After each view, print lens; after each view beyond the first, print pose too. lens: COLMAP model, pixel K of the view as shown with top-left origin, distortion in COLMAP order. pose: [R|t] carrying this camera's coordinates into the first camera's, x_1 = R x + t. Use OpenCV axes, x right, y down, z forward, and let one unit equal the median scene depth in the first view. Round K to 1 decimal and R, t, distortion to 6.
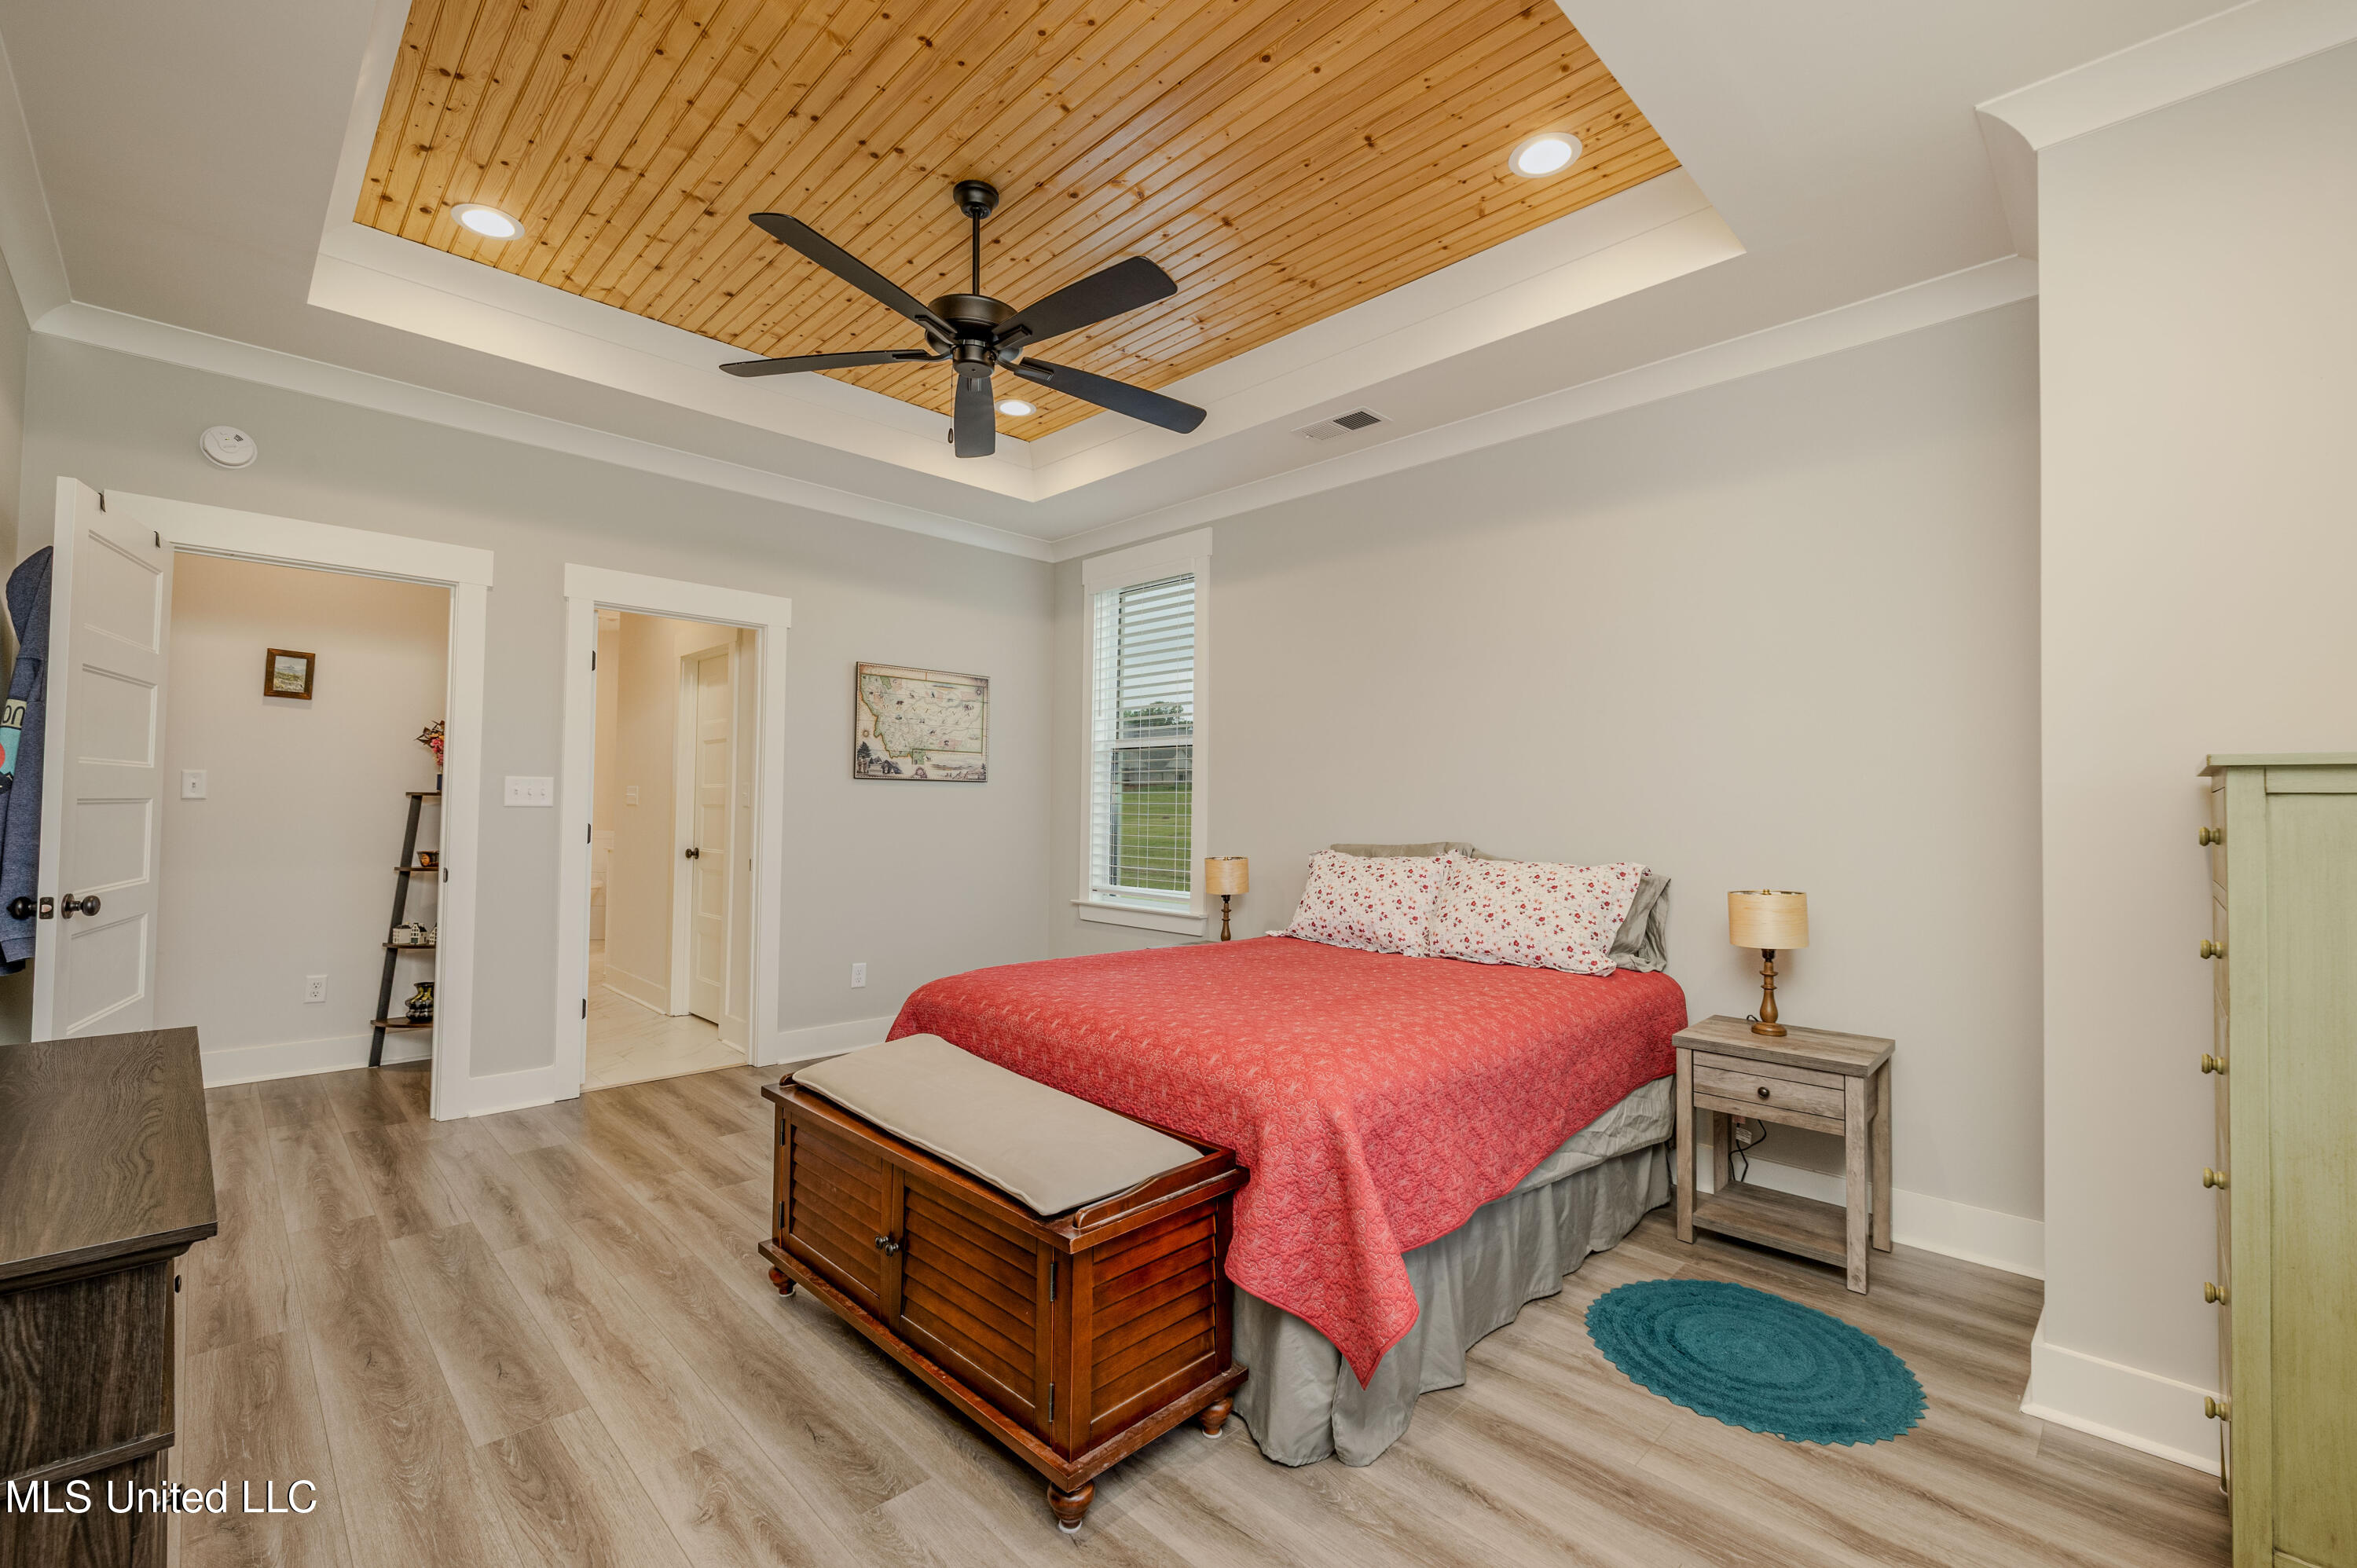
lens RADIAL K [[994.0, 0, 1178.5], [0, 994.0, 784.0], [0, 0, 1]] dist [0.002195, 0.000416]
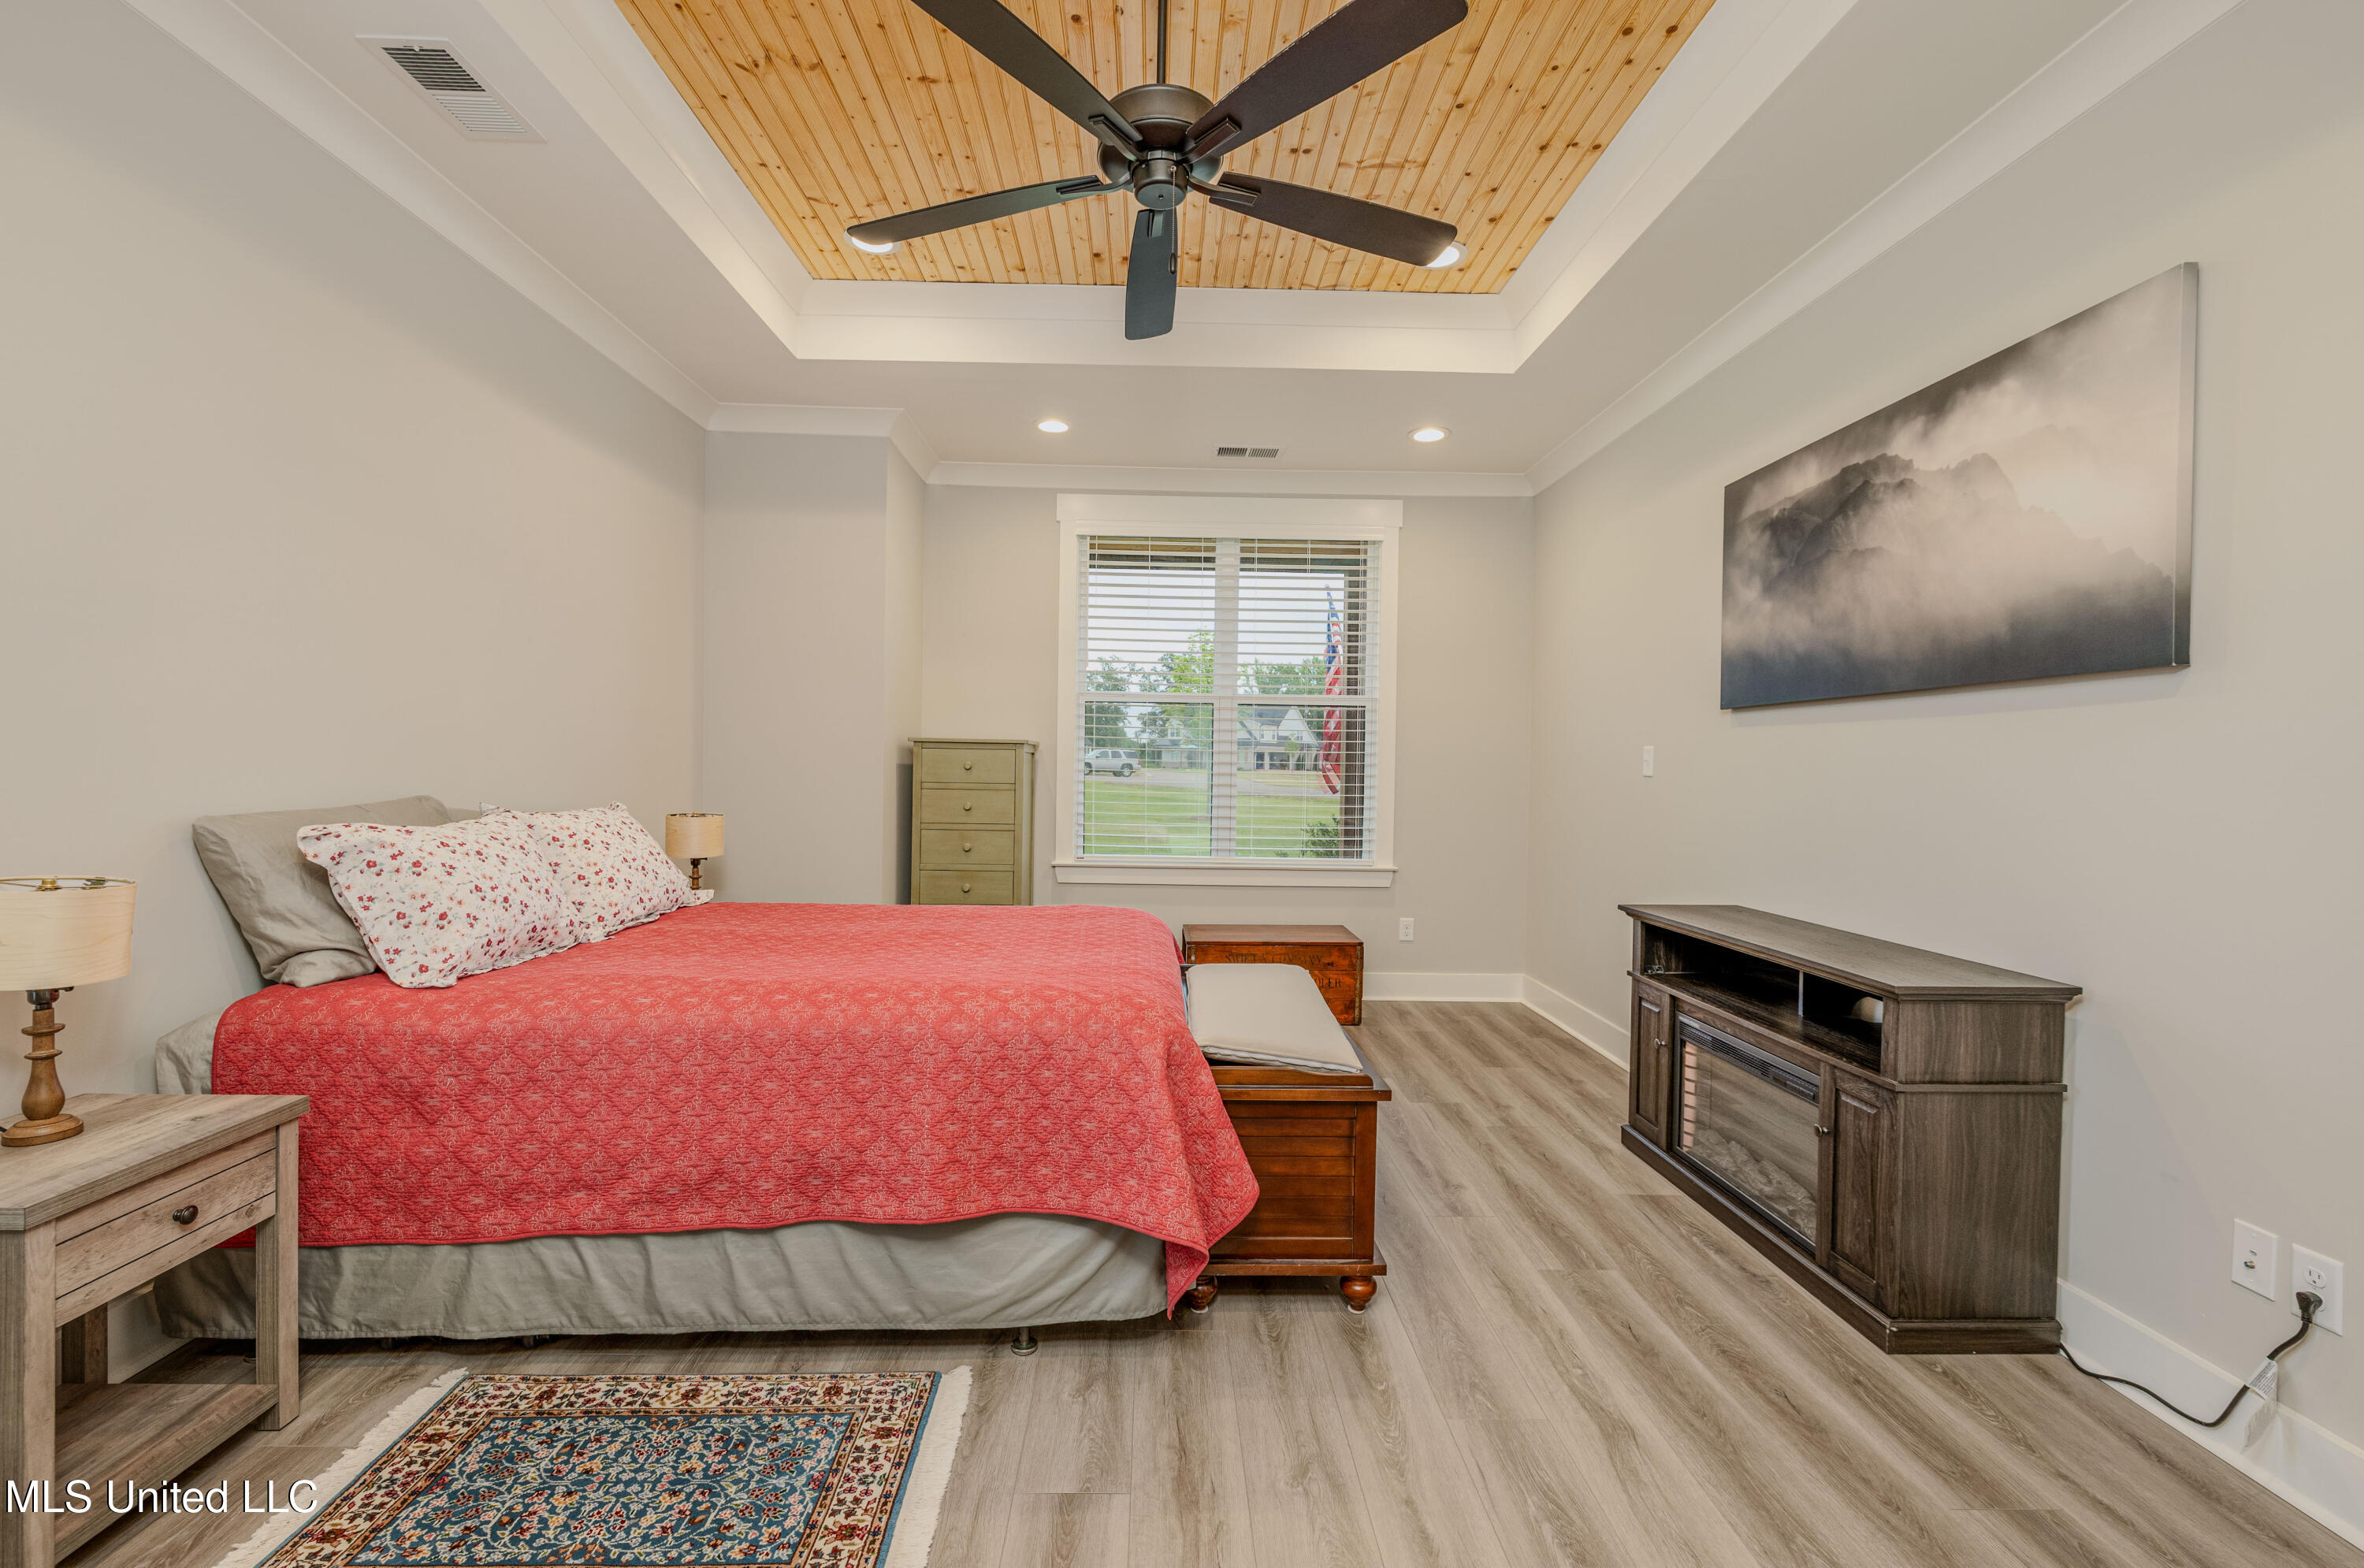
lens RADIAL K [[997.0, 0, 1182.0], [0, 997.0, 784.0], [0, 0, 1]] dist [0.002195, 0.000416]
pose [[-0.728383, -0.041096, 0.683937, -0.757199], [-0.044177, 0.998939, 0.012976, 0.026883], [-0.683745, -0.020762, -0.729426, 1.535799]]
